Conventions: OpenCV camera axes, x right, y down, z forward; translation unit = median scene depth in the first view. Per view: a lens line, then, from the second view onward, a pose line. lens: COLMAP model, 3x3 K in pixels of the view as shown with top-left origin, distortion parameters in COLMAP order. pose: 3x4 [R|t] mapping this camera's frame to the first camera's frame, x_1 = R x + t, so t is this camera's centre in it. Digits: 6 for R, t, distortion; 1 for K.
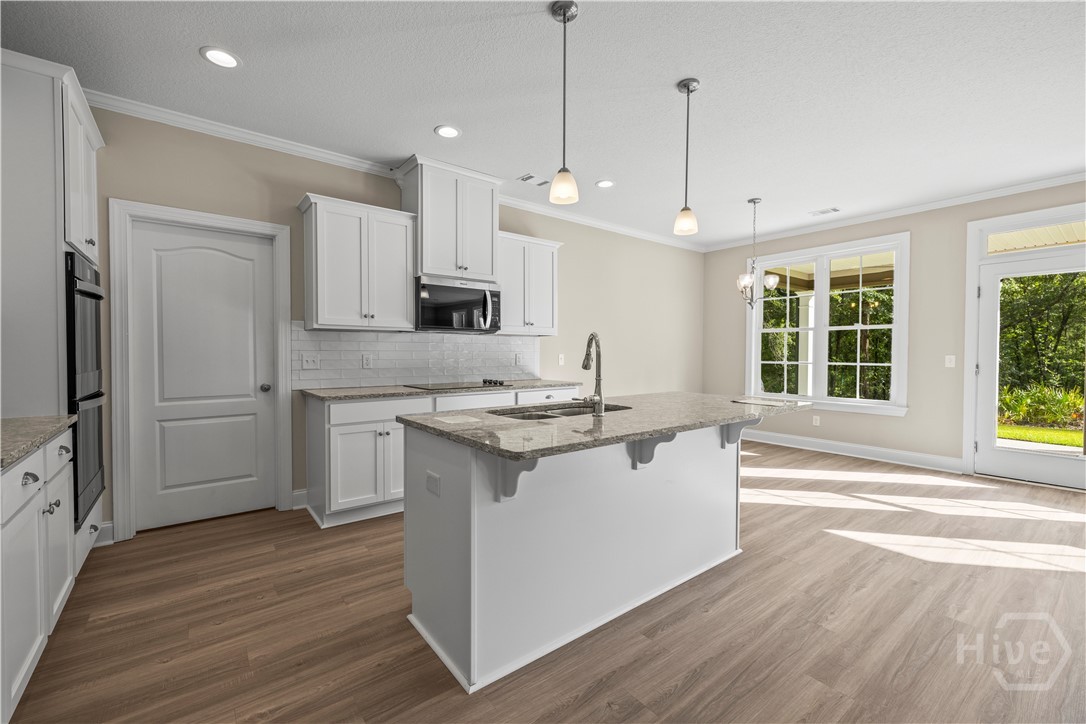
lens RADIAL K [[455.0, 0, 538.8], [0, 455.0, 360.7], [0, 0, 1]] dist [0.001070, 0.000109]
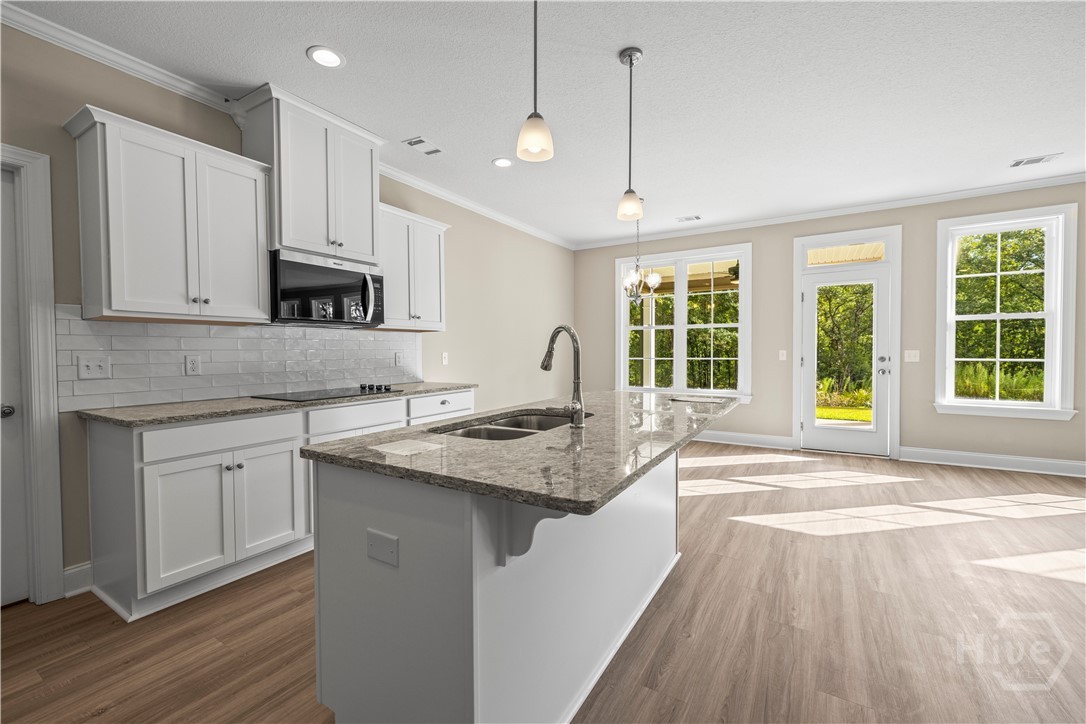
lens RADIAL K [[455.0, 0, 538.8], [0, 455.0, 360.7], [0, 0, 1]] dist [0.001070, 0.000109]
pose [[0.936263, -0.016323, 0.350921, -0.132302], [0.014855, 0.999866, 0.006874, -0.002453], [-0.350986, -0.001223, 0.936380, 0.159960]]
